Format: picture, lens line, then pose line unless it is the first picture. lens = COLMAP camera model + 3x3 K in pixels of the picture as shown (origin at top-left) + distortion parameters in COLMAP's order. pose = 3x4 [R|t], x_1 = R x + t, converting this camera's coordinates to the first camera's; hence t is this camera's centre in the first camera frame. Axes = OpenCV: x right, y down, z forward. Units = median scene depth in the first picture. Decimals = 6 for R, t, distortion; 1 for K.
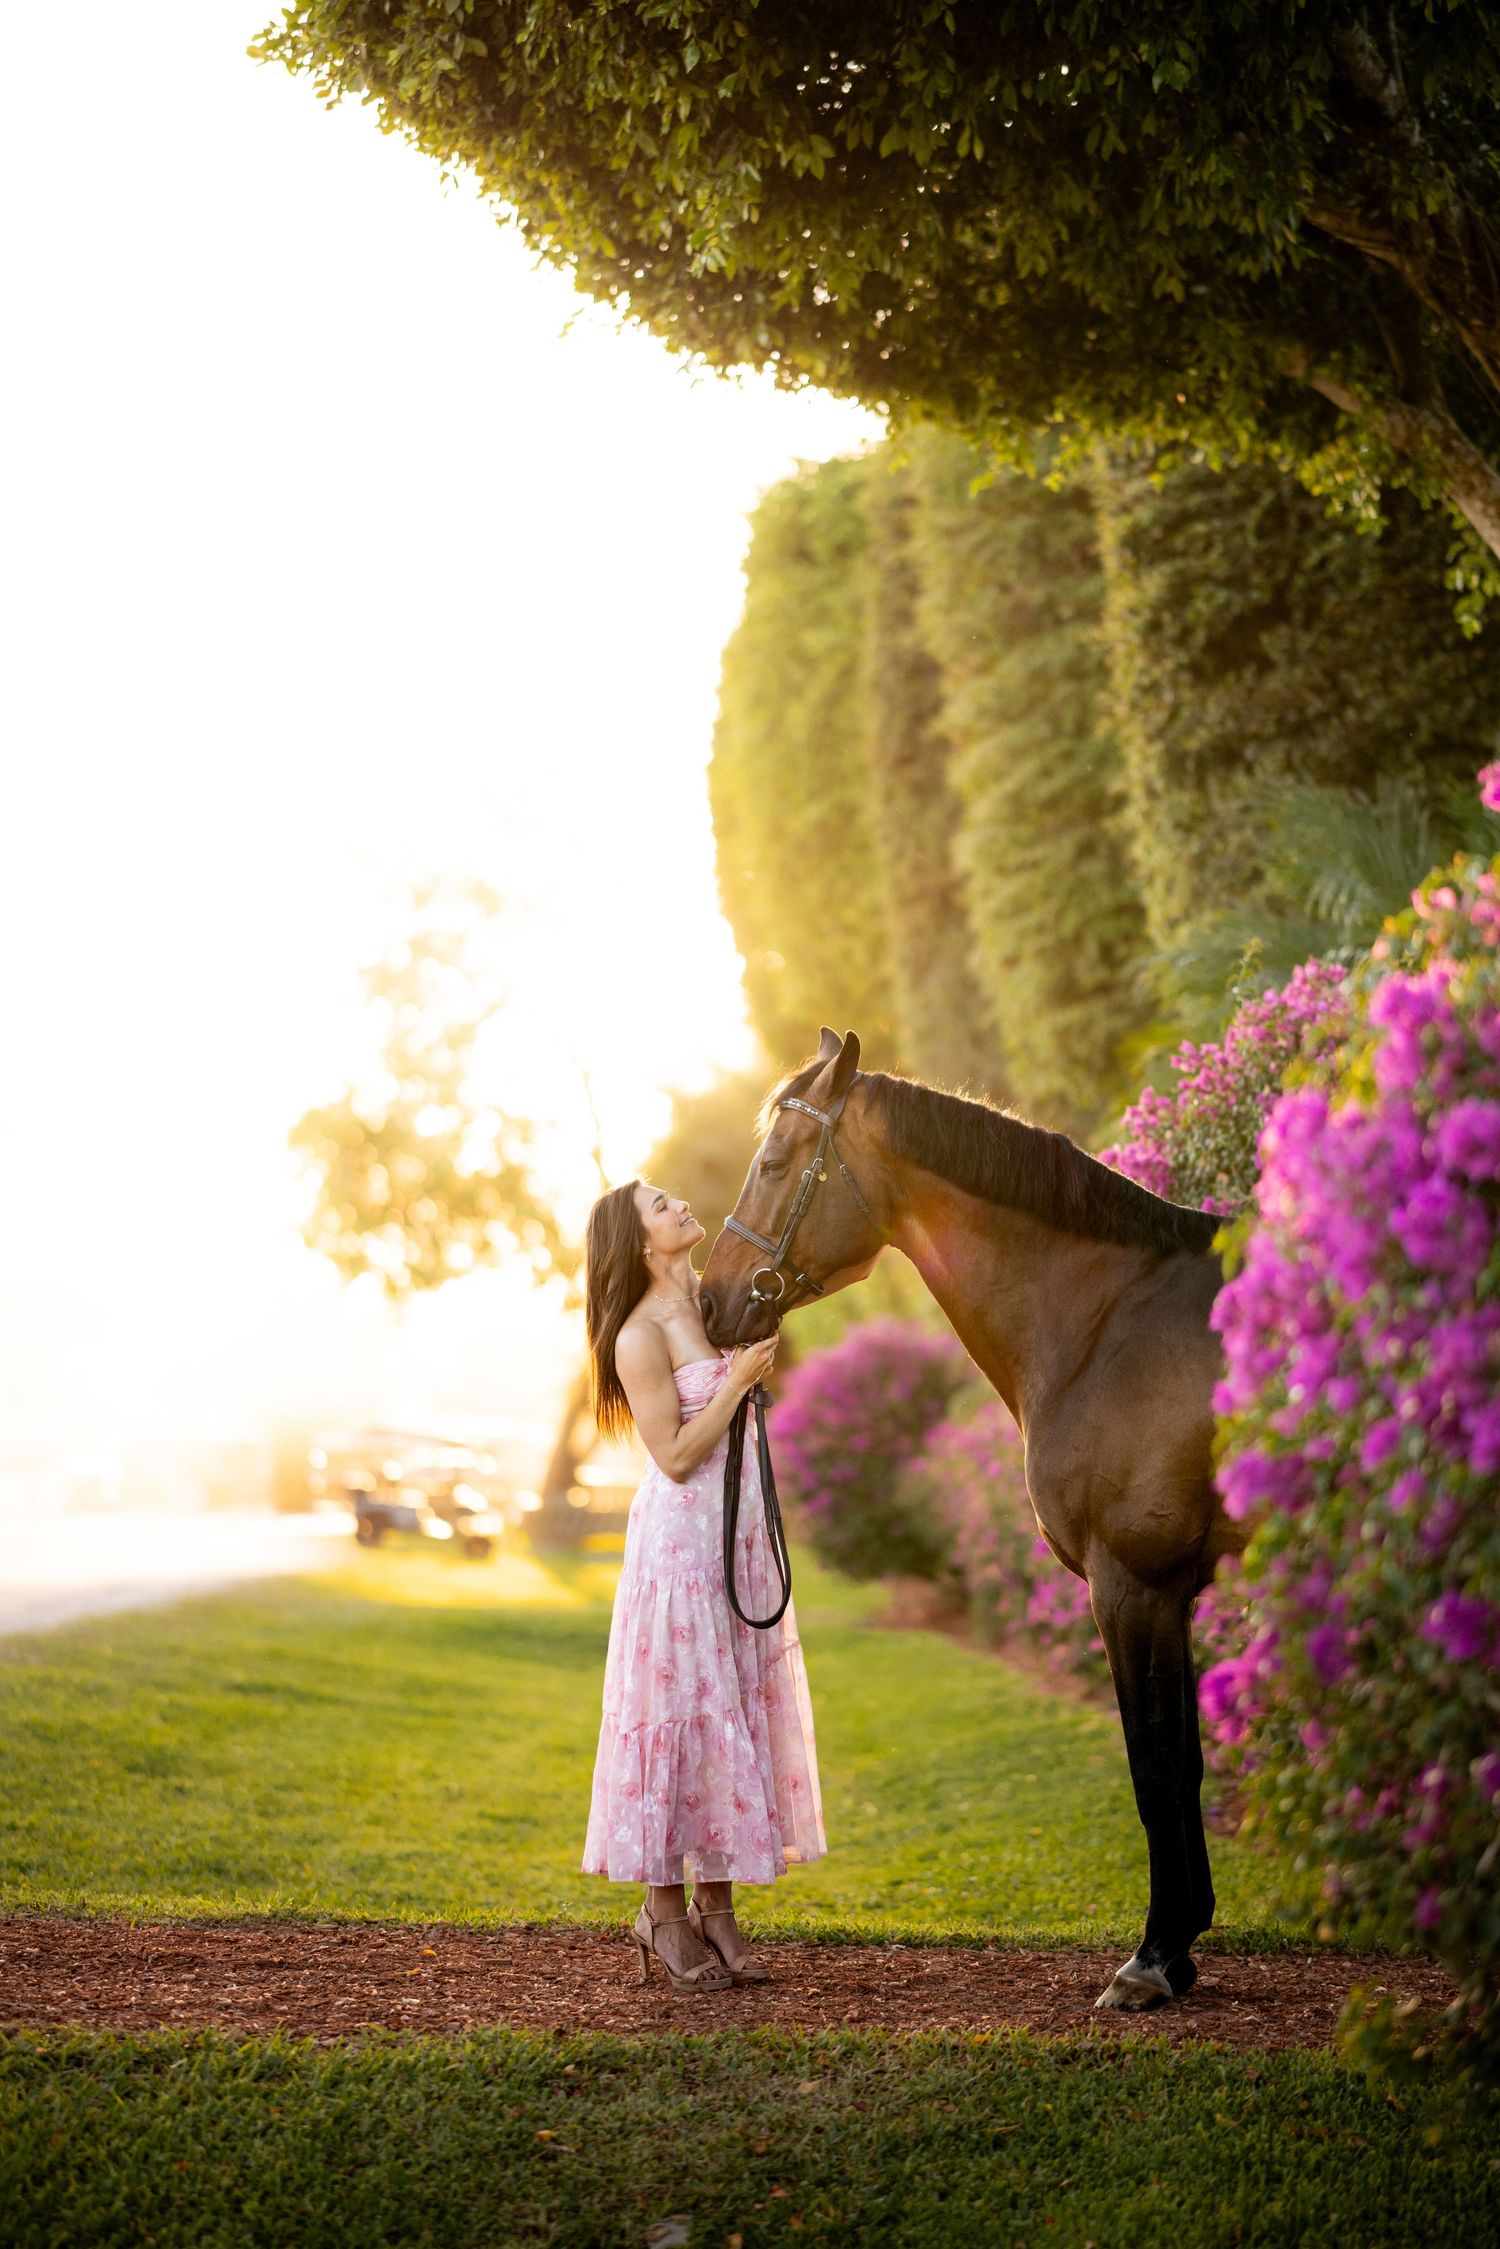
lens RADIAL K [[4958.1, 0, 750.0], [0, 4958.1, 1124.5], [0, 0, 1]] dist [0.013129, -0.616777]
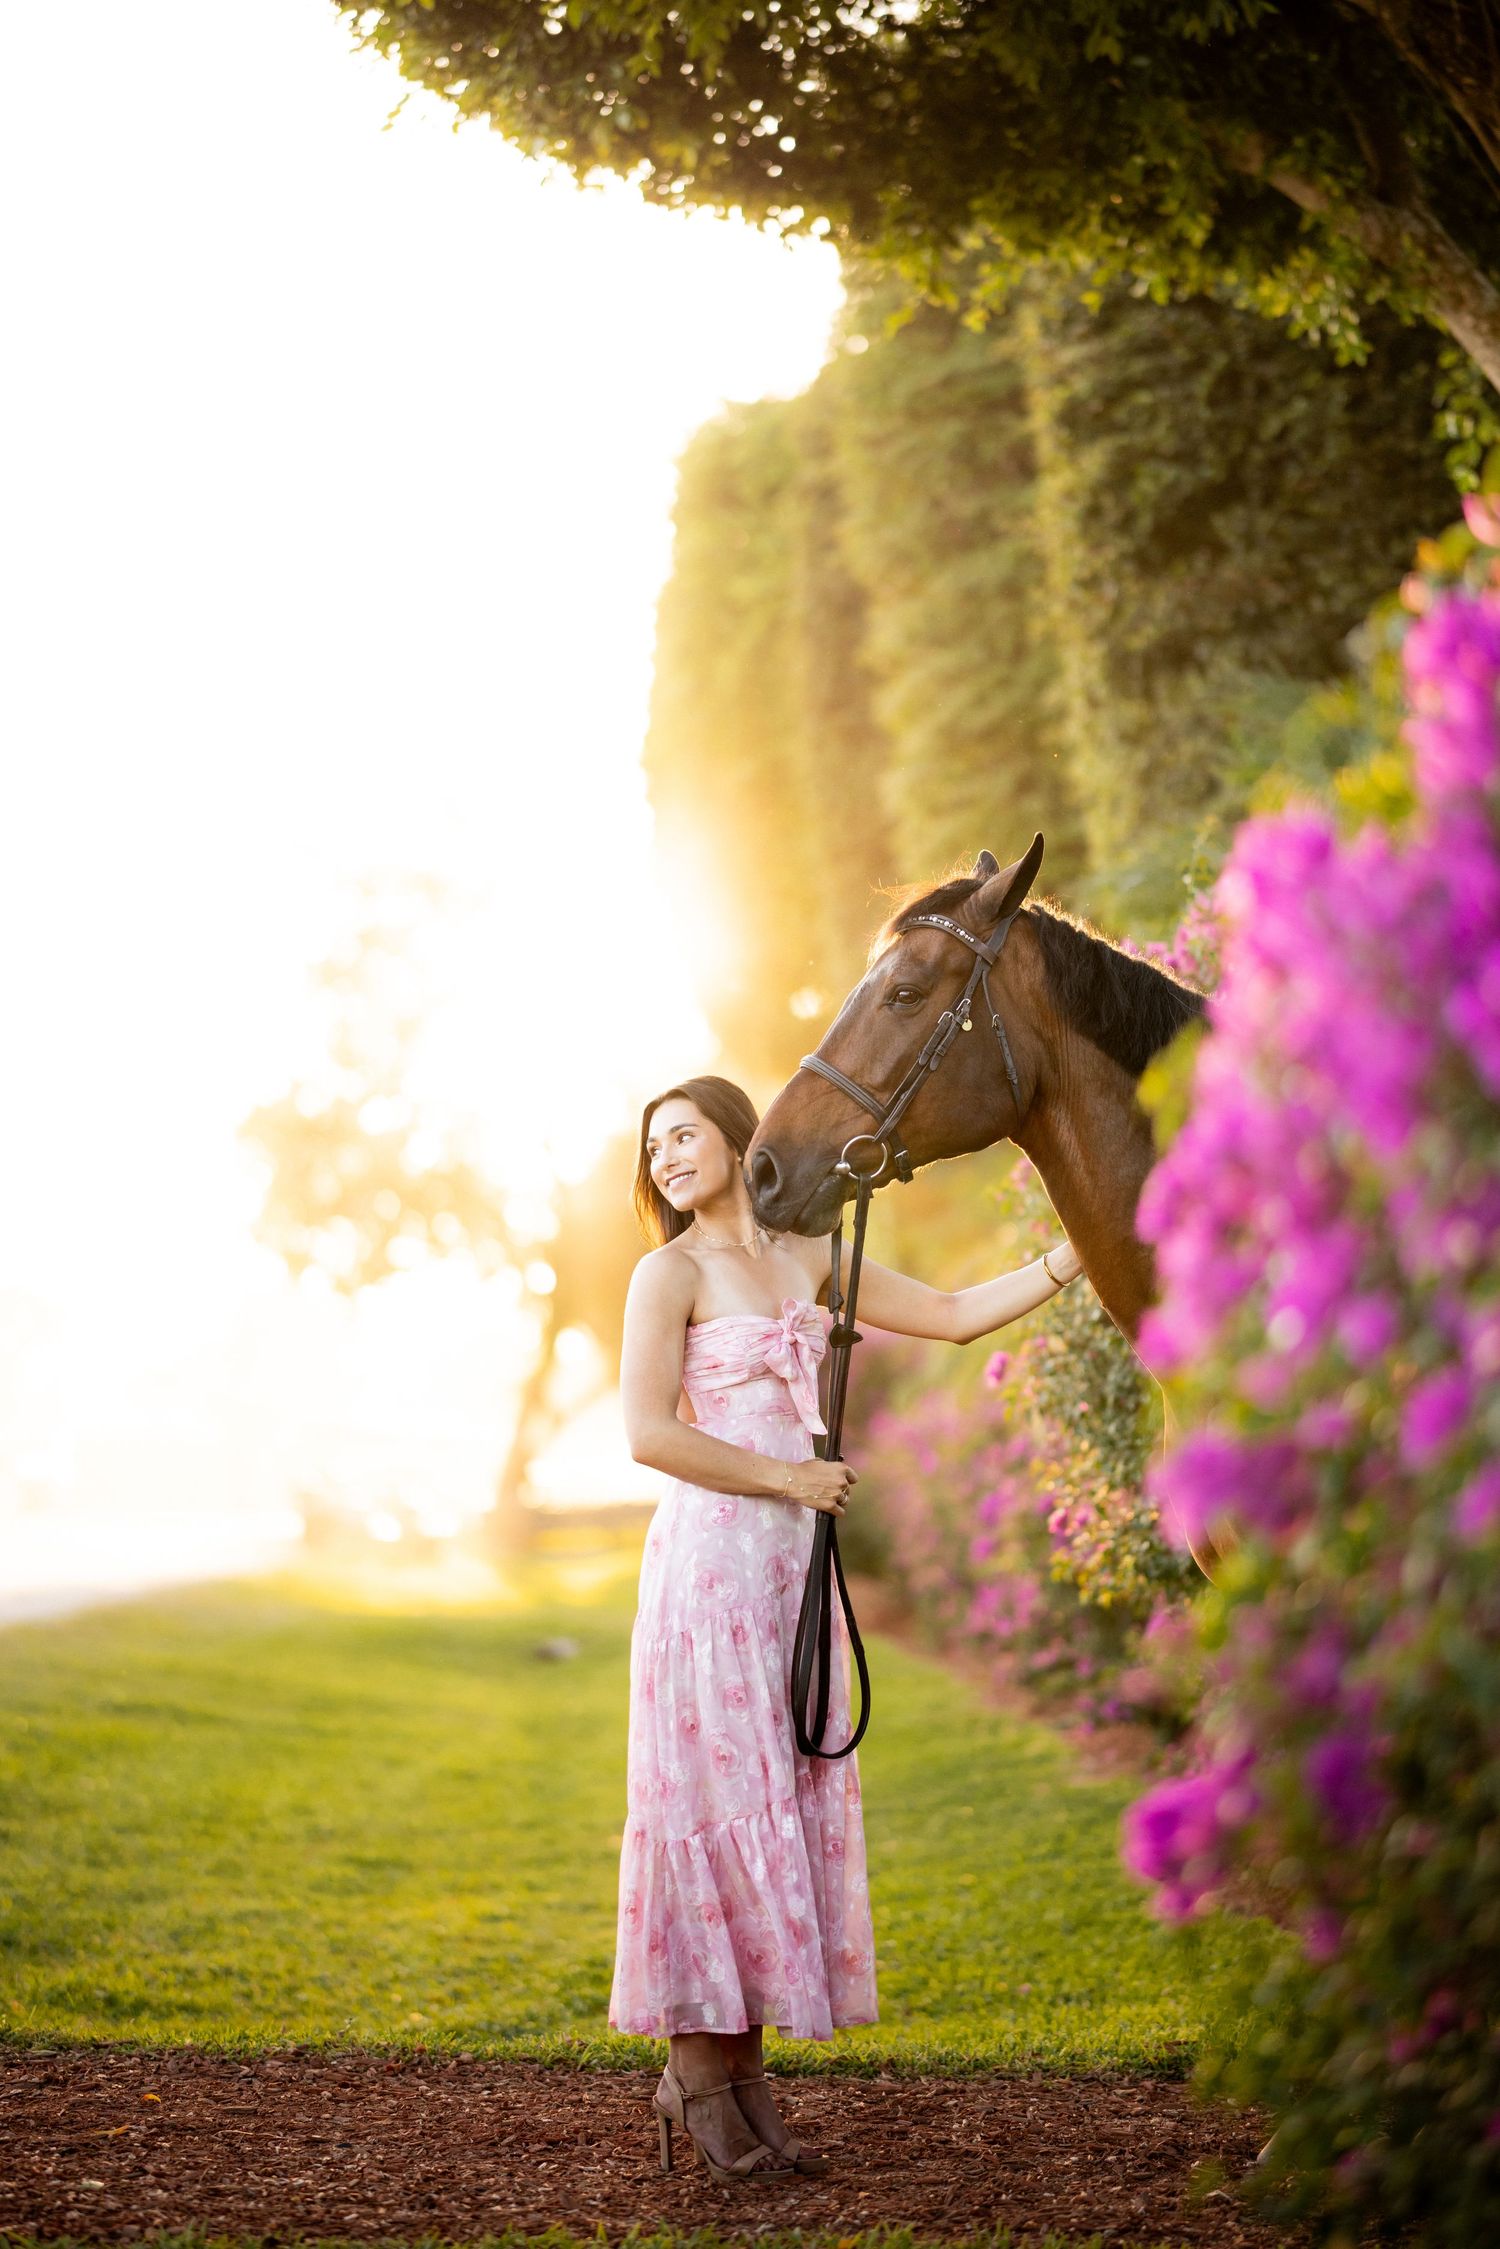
lens RADIAL K [[4883.0, 0, 750.0], [0, 4883.0, 1124.5], [0, 0, 1]] dist [-0.024961, 0.085116]
pose [[0.999933, -0.009345, 0.006779, 0.014465], [0.009346, 0.999956, -0.000148, 0.009665], [-0.006777, 0.000211, 0.999977, 0.140651]]
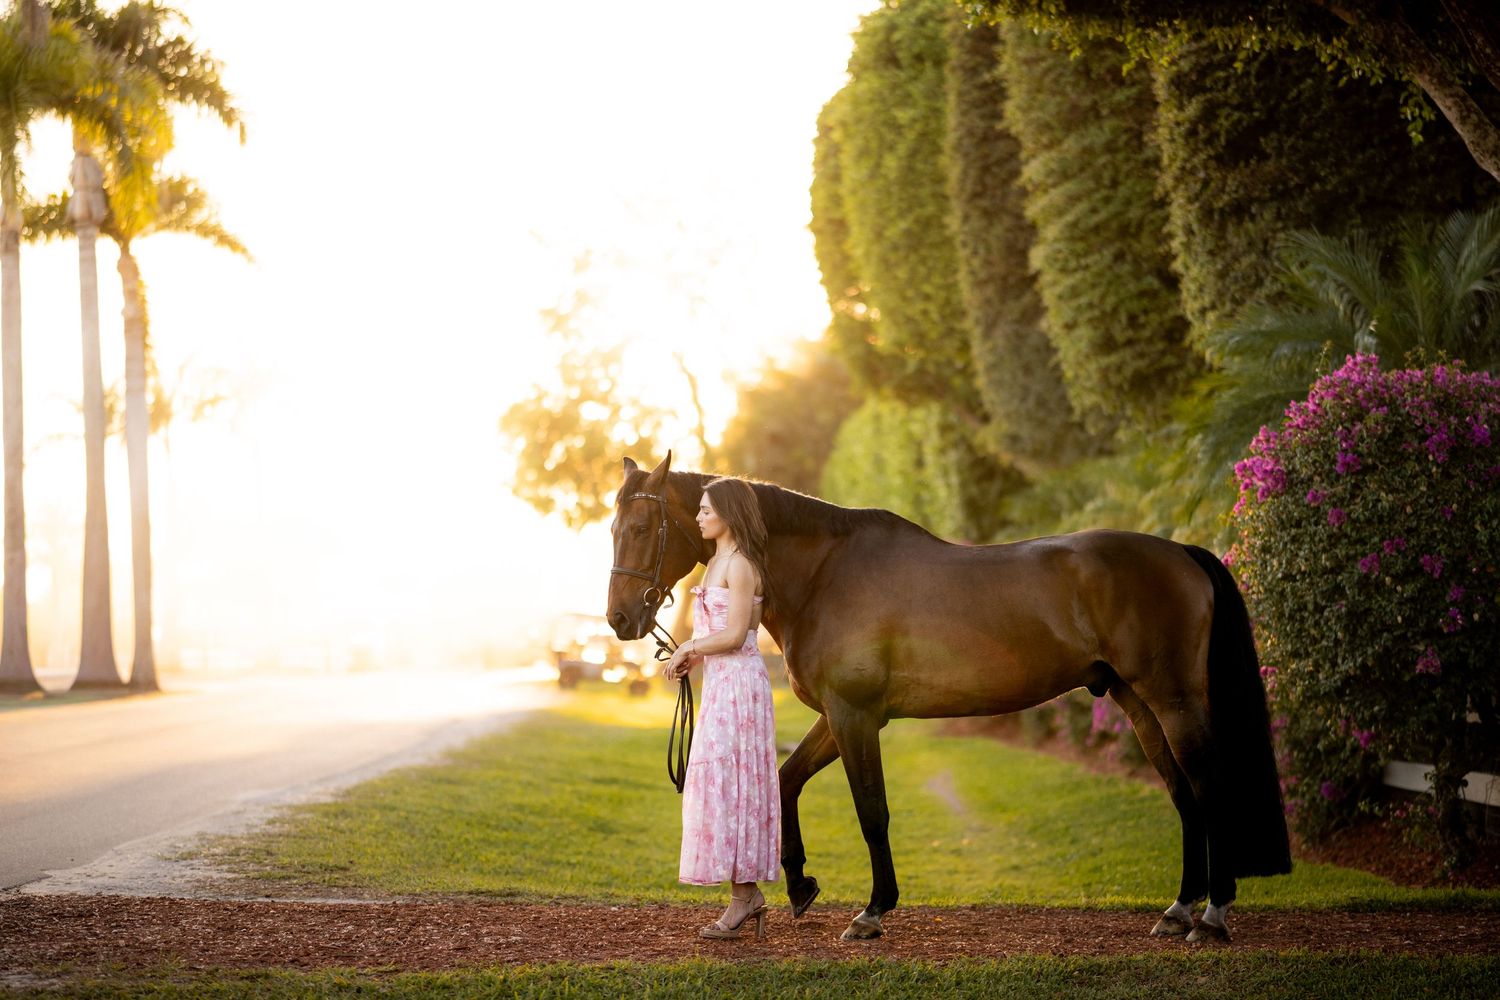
lens RADIAL K [[3306.9, 0, 750.7], [0, 3306.9, 523.5], [0, 0, 1]] dist [0.013129, -0.616777]
pose [[0.999770, -0.021437, -0.000622, -0.076127], [0.021445, 0.999077, 0.037214, -0.015339], [-0.000176, -0.037219, 0.999307, -0.126525]]
